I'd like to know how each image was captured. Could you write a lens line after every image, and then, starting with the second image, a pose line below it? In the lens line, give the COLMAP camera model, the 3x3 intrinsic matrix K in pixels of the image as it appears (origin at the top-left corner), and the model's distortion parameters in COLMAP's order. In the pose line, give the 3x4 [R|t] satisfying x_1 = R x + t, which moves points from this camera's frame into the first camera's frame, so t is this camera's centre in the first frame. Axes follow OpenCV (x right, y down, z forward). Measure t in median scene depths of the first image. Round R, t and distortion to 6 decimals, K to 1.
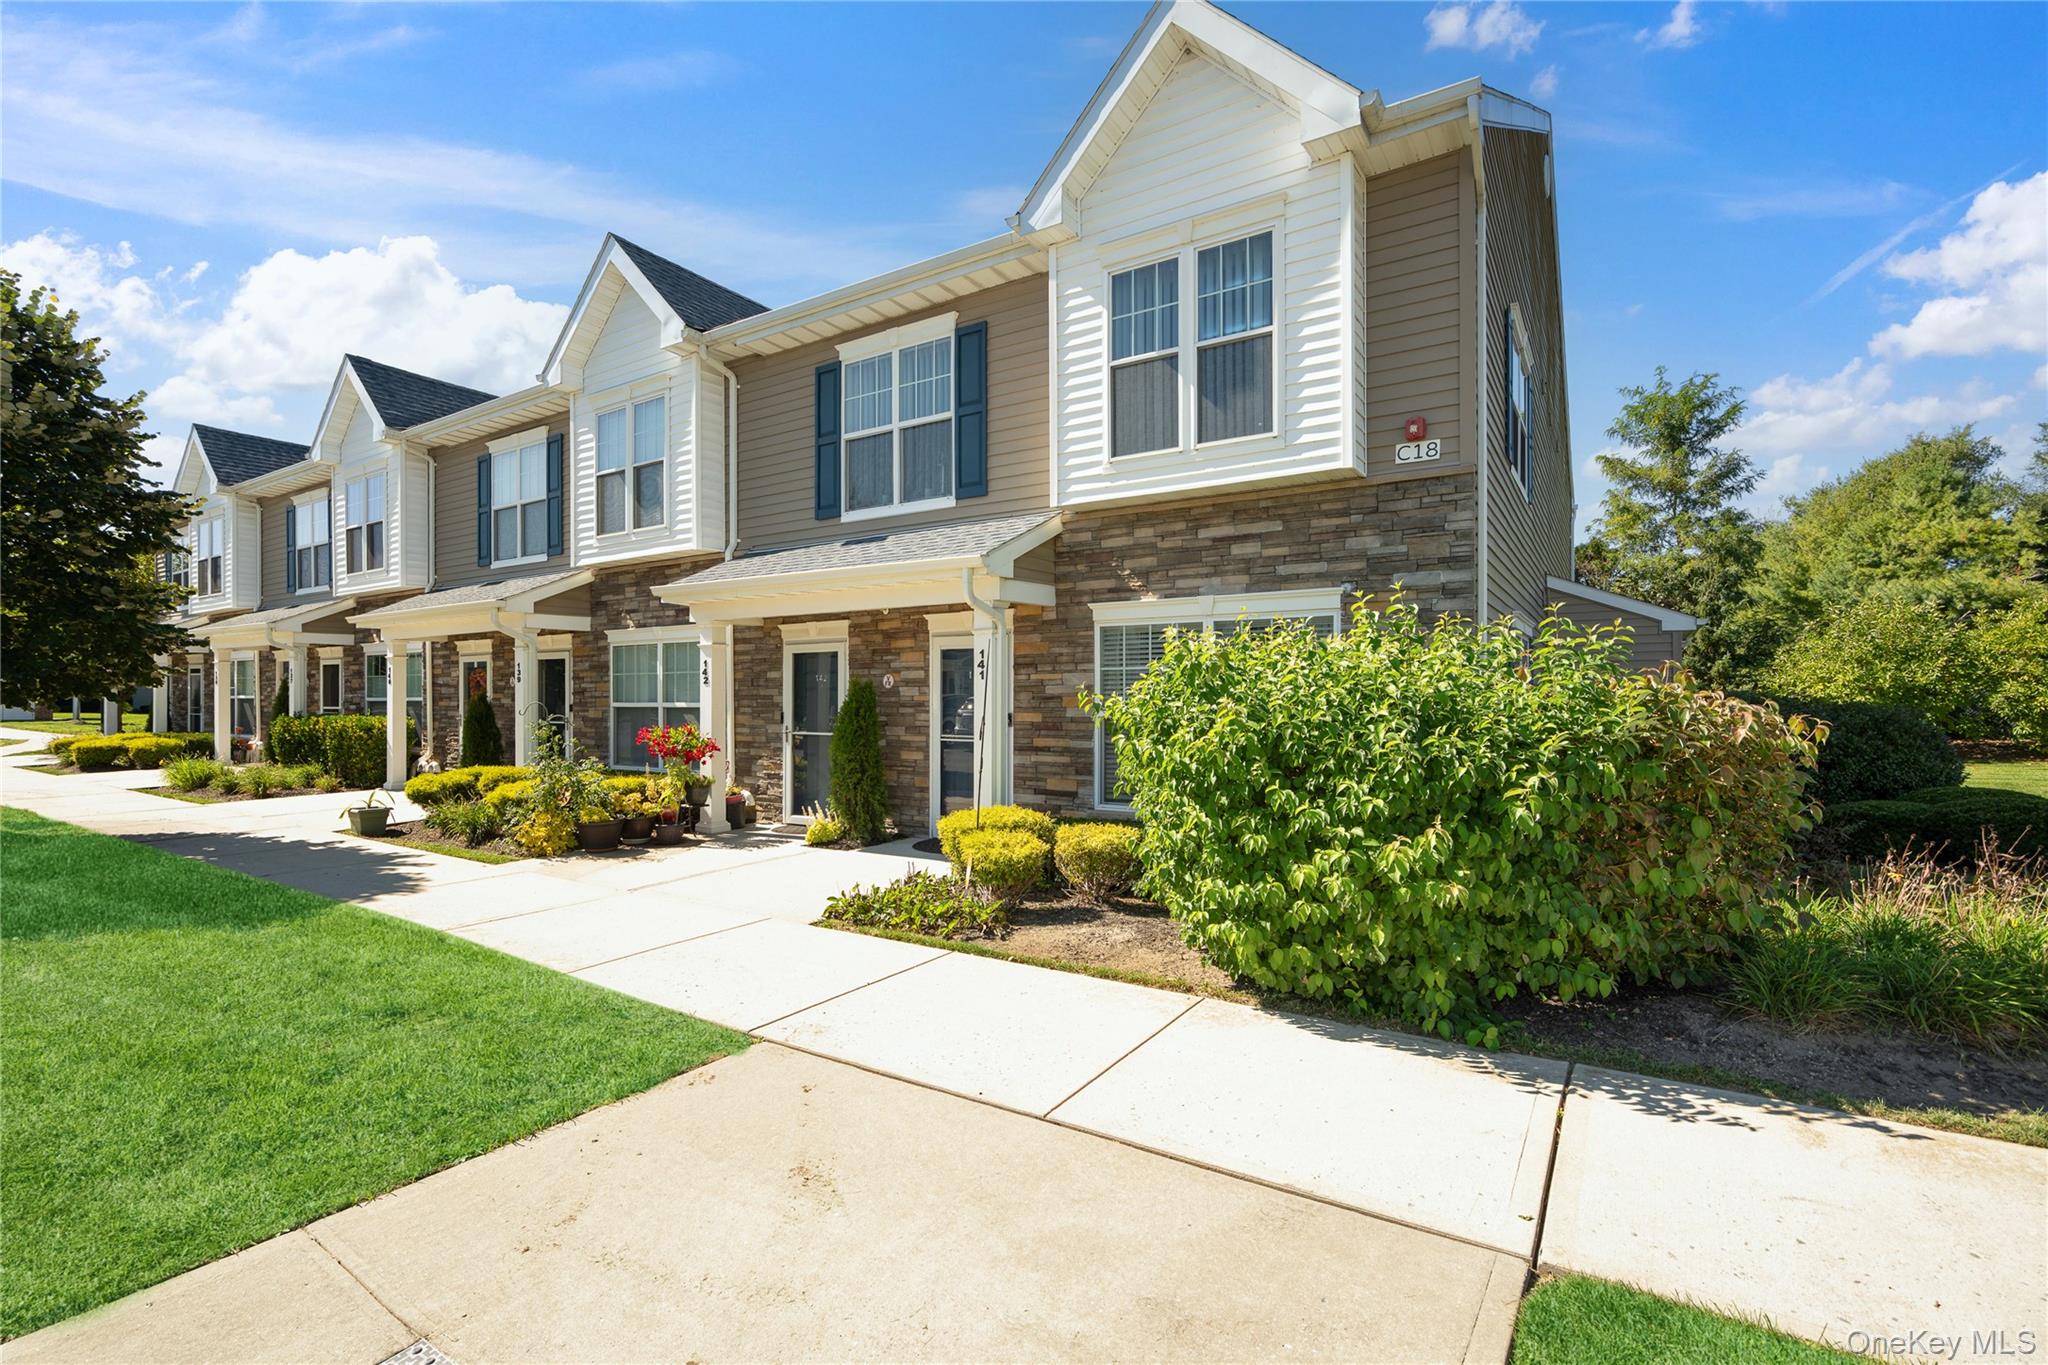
lens RADIAL K [[875.7, 0, 1029.4], [0, 875.7, 697.4], [0, 0, 1]] dist [-0.003243, 0.000044]
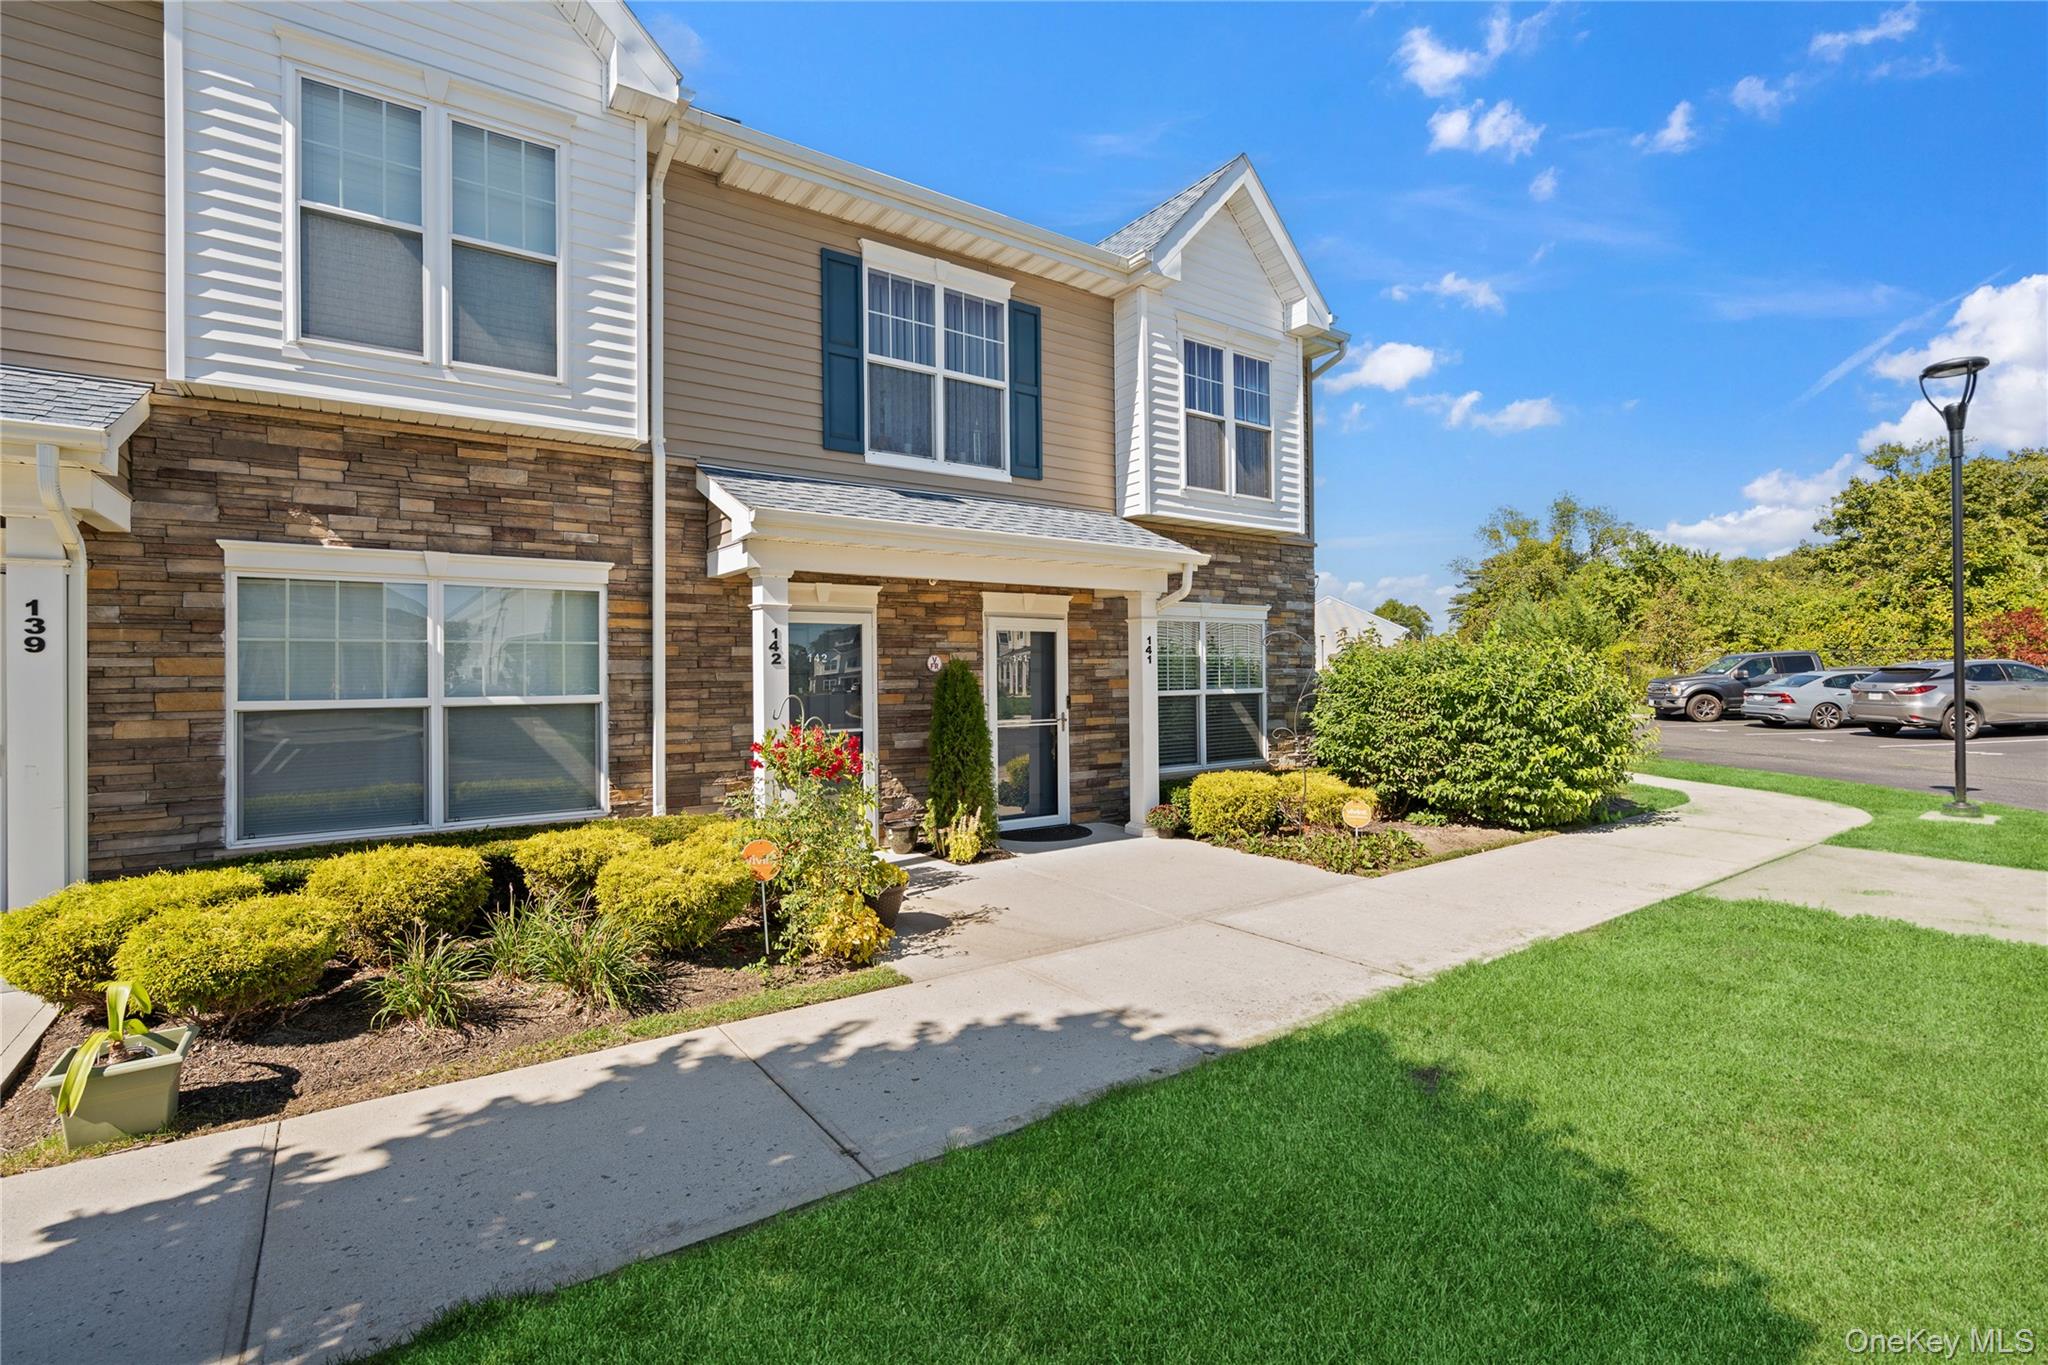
lens RADIAL K [[931.8, 0, 1007.6], [0, 931.8, 676.3], [0, 0, 1]] dist [-0.004405, 0.001046]
pose [[0.401800, -0.001609, 0.915726, -0.982554], [0.008788, 0.999959, -0.002098, -0.003216], [-0.915685, 0.008890, 0.401798, 0.570170]]
